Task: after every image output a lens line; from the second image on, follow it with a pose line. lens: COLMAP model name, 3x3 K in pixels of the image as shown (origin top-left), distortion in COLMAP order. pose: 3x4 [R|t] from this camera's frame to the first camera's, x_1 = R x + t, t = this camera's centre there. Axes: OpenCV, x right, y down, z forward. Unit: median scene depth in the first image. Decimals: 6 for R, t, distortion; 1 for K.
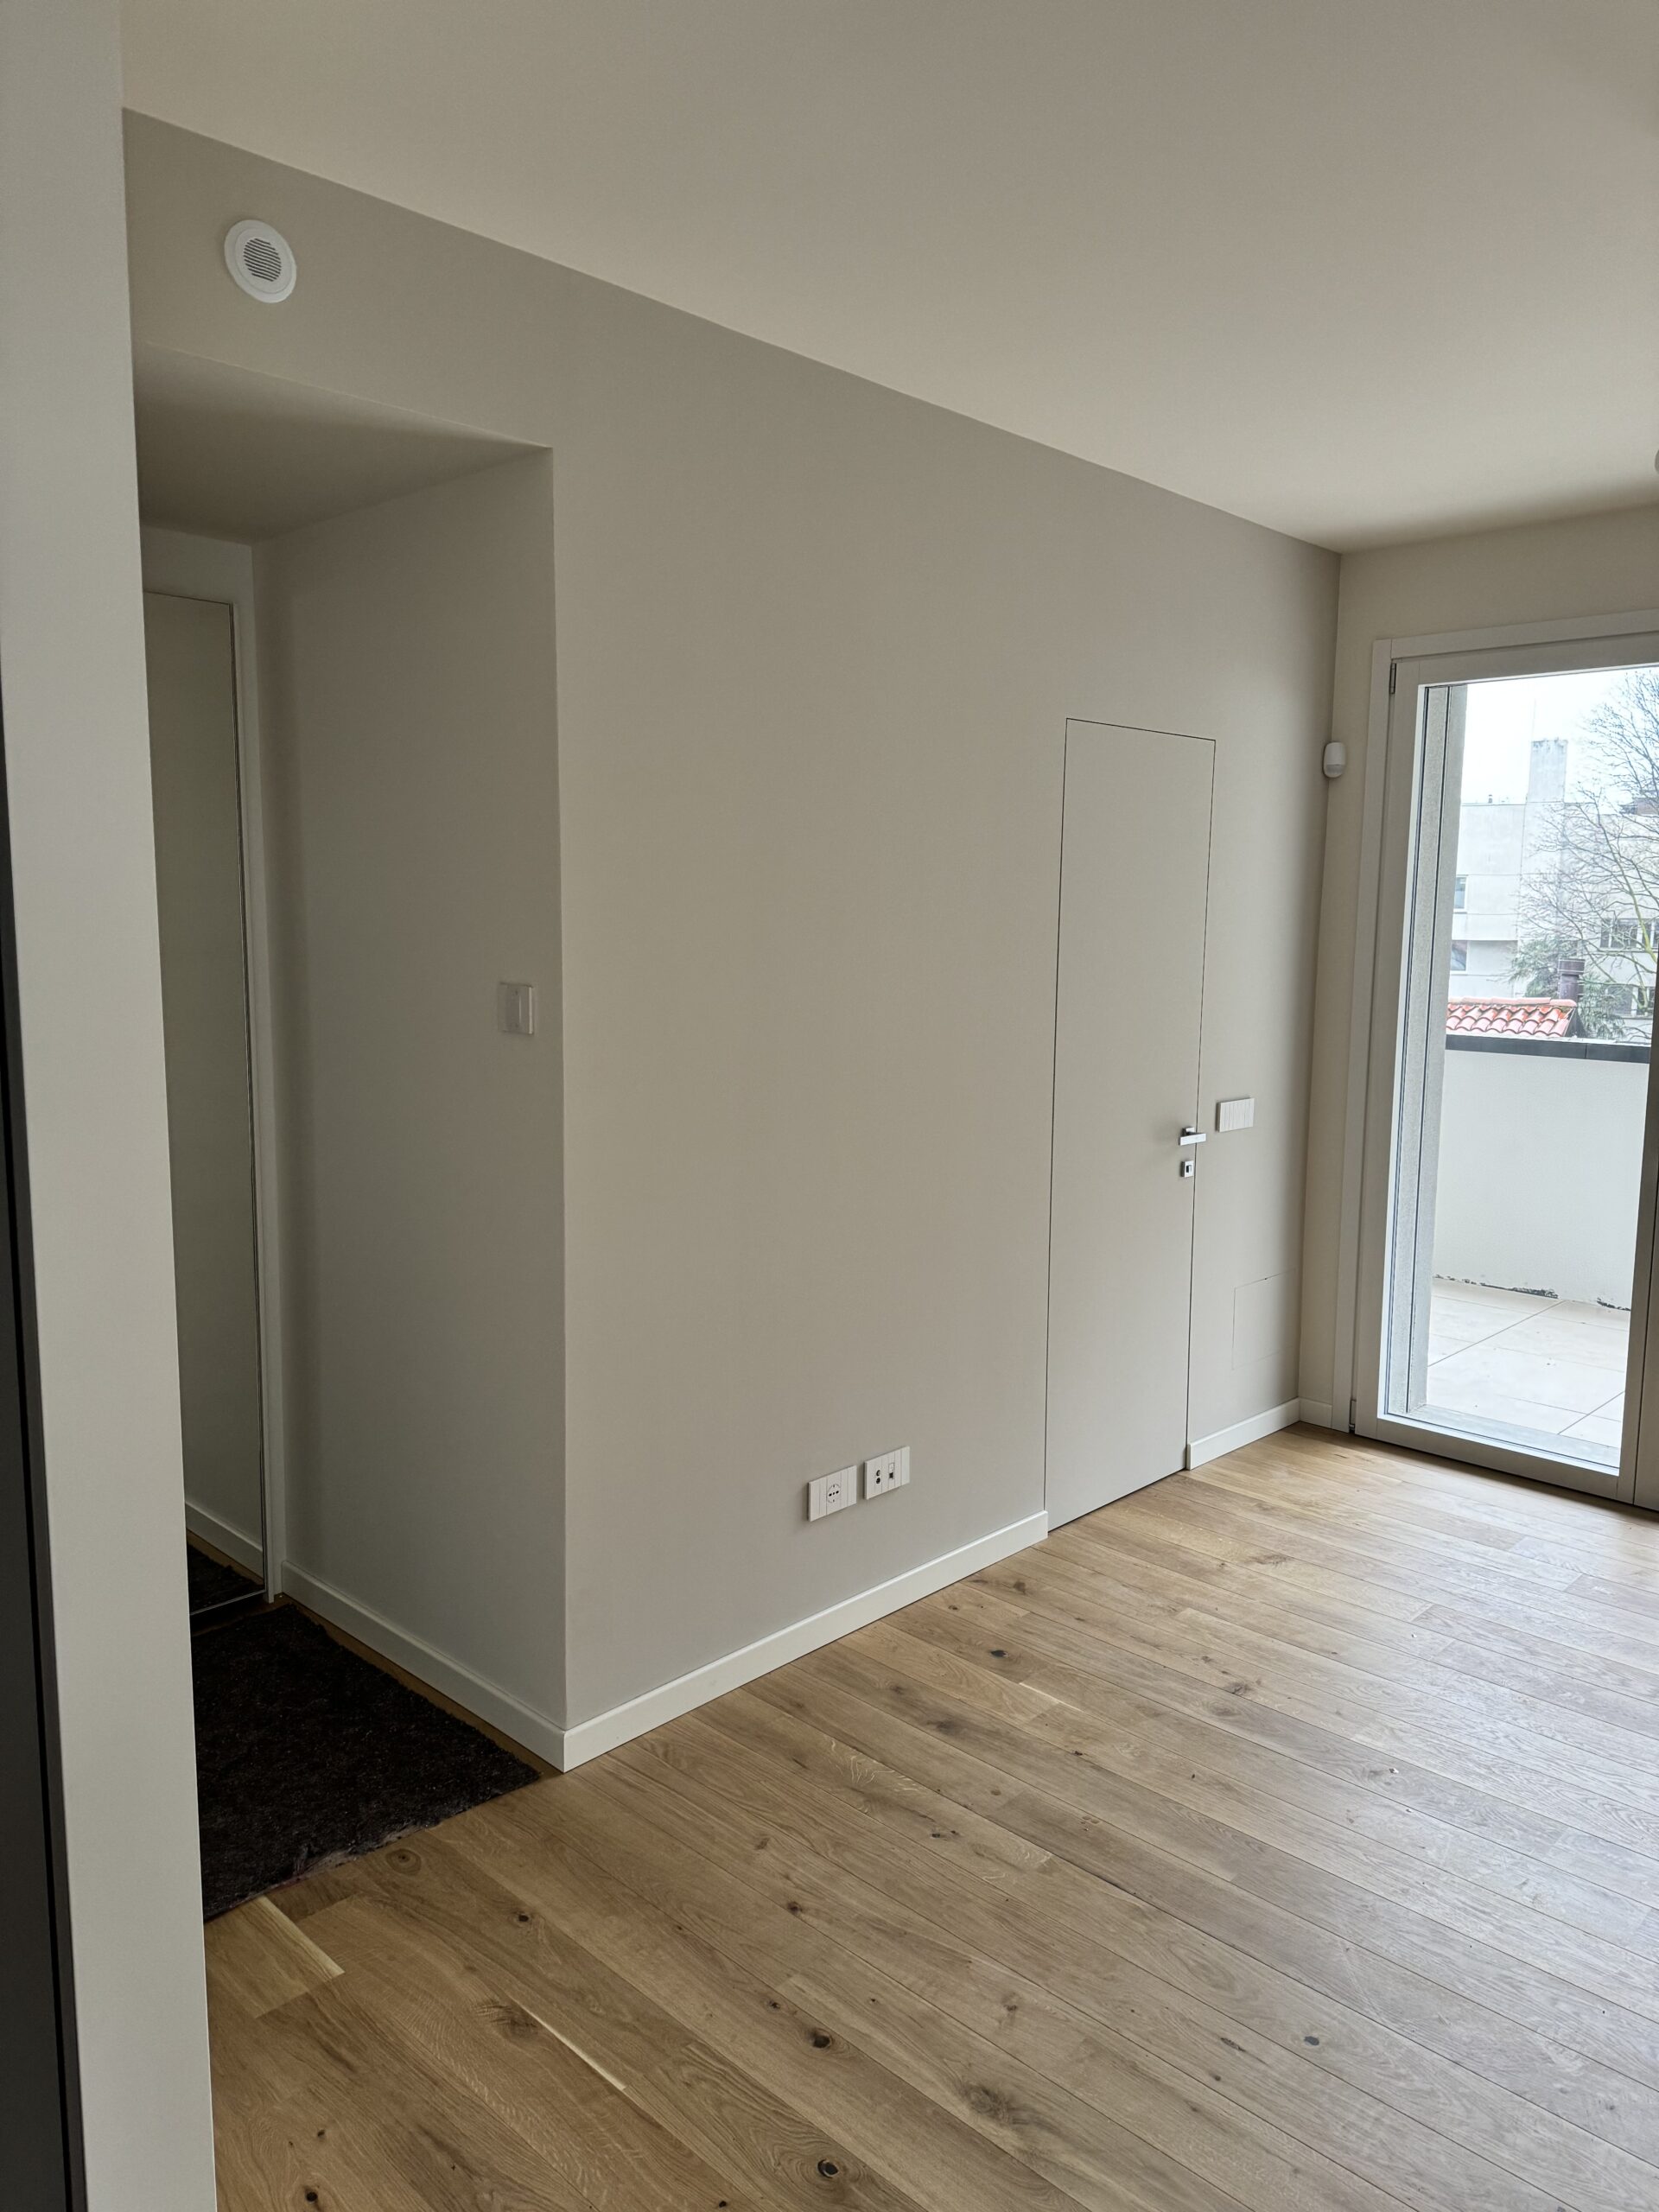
lens RADIAL K [[1562.6, 0, 831.0], [0, 1562.6, 1099.3], [0, 0, 1]] dist [0.048935, -0.000080]
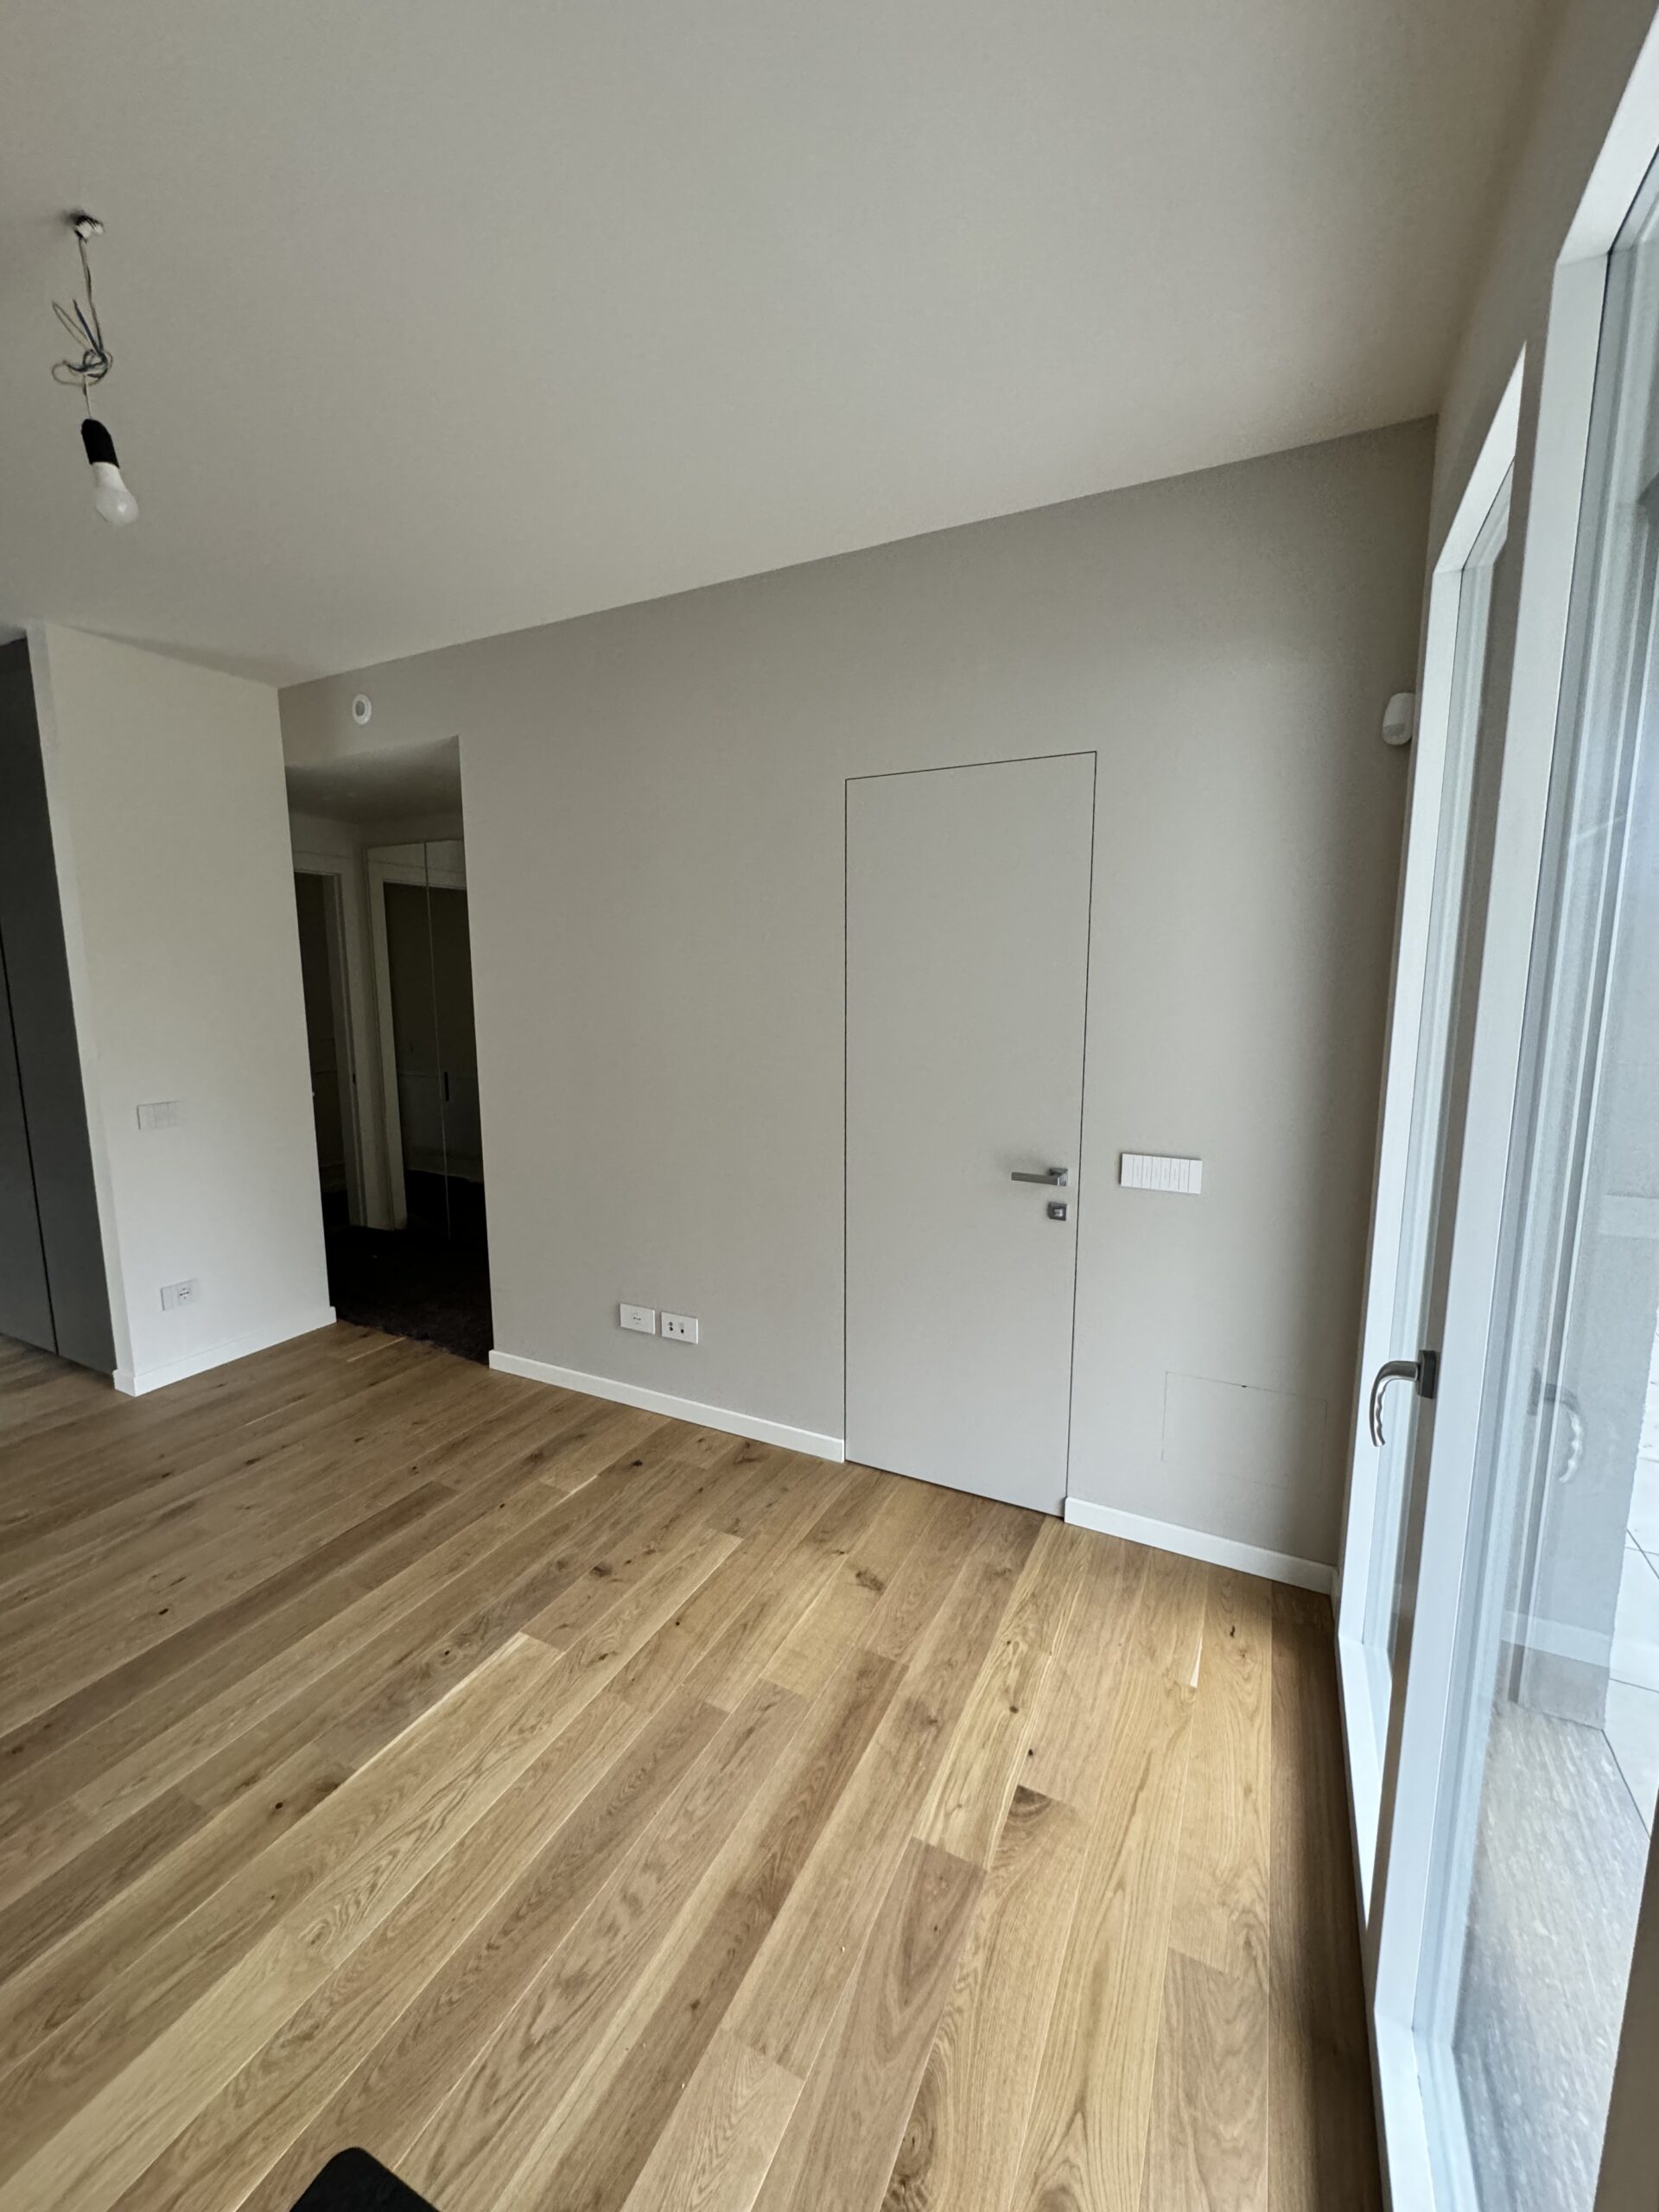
lens RADIAL K [[880.1, 0, 829.7], [0, 880.1, 1116.3], [0, 0, 1]] dist [0.002079, 0.000104]
pose [[0.293897, 0.135093, -0.946242, 0.896456], [-0.111718, 0.988032, 0.106360, -0.072489], [0.949286, 0.074453, 0.305471, 0.907928]]
